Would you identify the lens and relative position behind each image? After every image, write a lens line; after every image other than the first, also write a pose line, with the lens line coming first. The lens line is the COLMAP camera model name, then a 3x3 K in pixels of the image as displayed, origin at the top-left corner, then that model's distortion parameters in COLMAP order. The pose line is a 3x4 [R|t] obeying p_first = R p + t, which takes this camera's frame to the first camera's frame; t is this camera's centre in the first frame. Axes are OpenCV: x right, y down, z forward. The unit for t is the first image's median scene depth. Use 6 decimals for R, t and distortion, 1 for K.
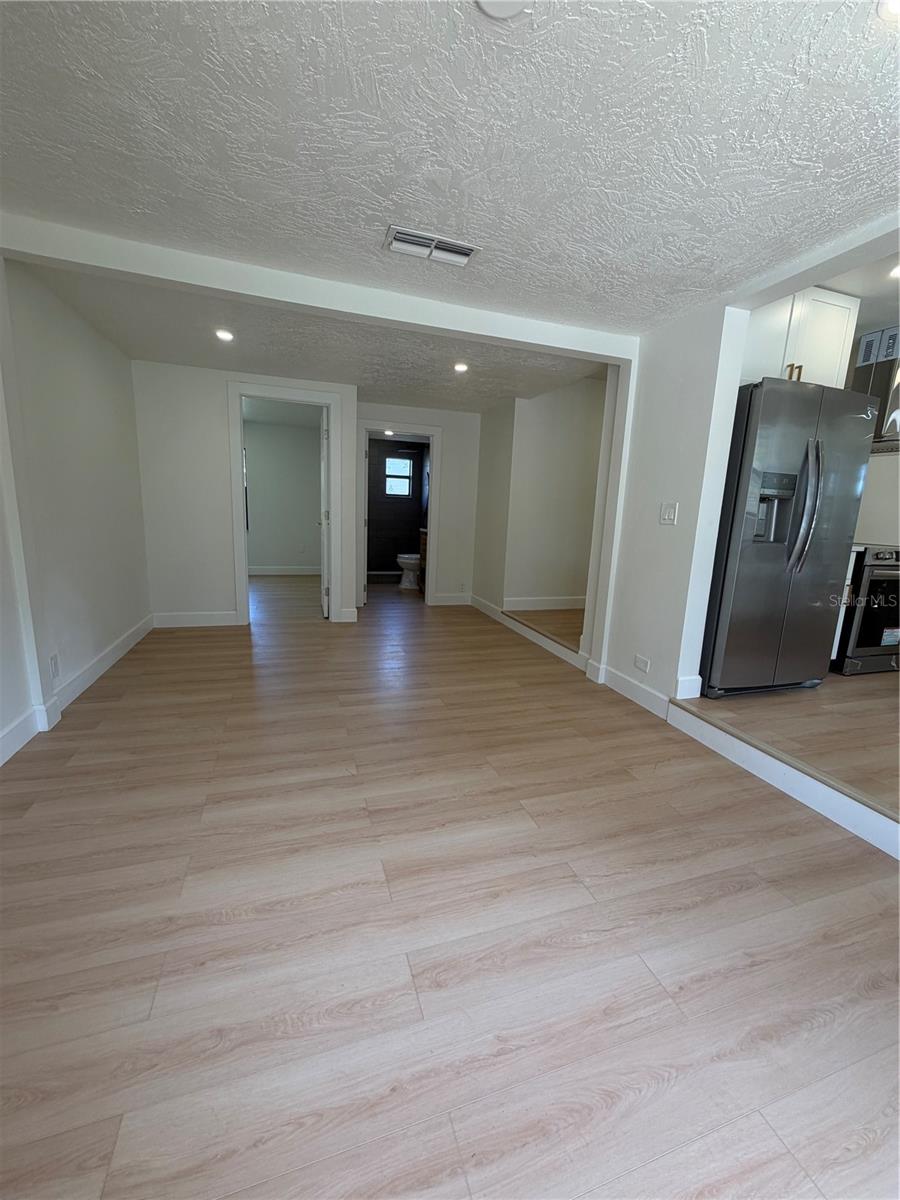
lens RADIAL K [[477.5, 0, 449.2], [0, 477.5, 599.0], [0, 0, 1]] dist [-0.002020, 0.000470]
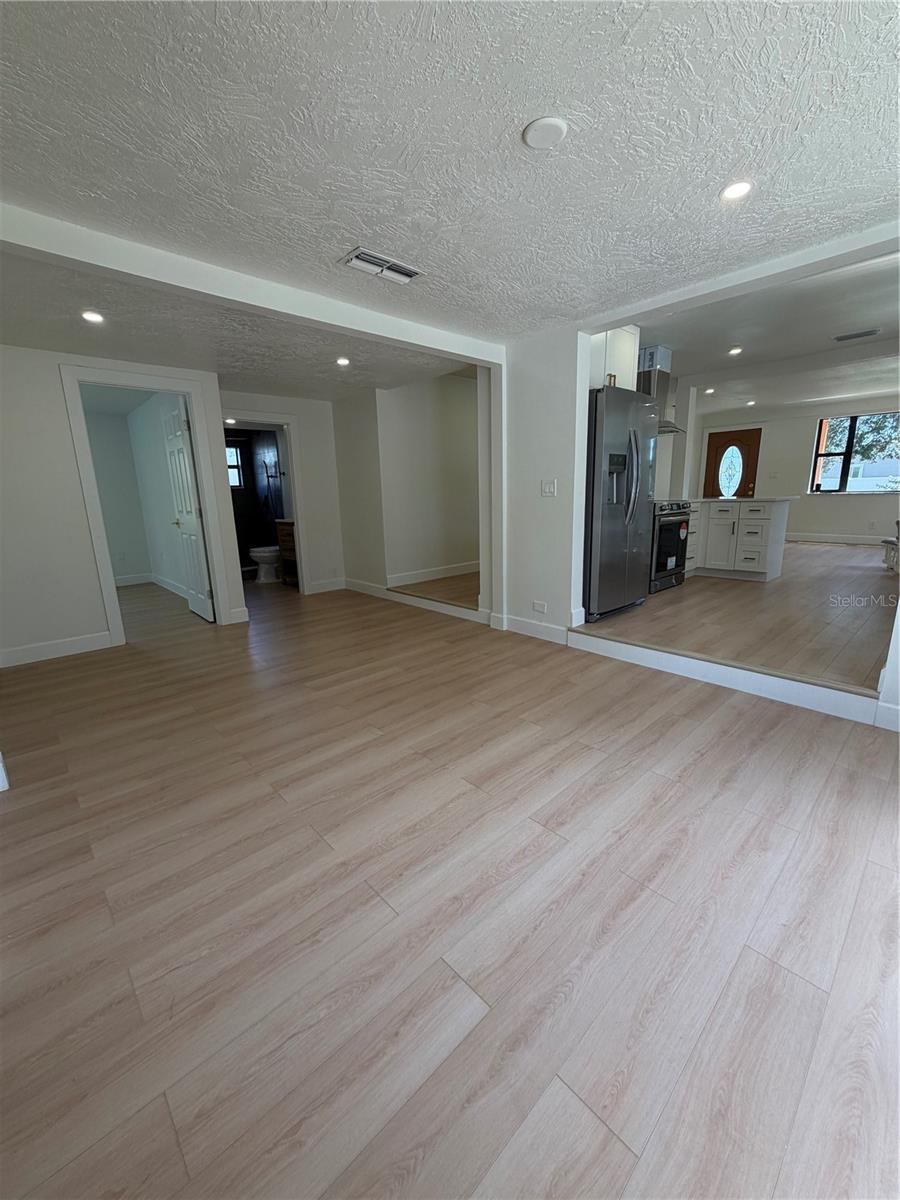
lens RADIAL K [[477.5, 0, 449.2], [0, 477.5, 599.0], [0, 0, 1]] dist [-0.002020, 0.000470]
pose [[0.906179, -0.154927, 0.393495, -0.345996], [0.139875, 0.987911, 0.066841, -0.005614], [-0.399093, -0.005530, 0.916894, -0.083786]]
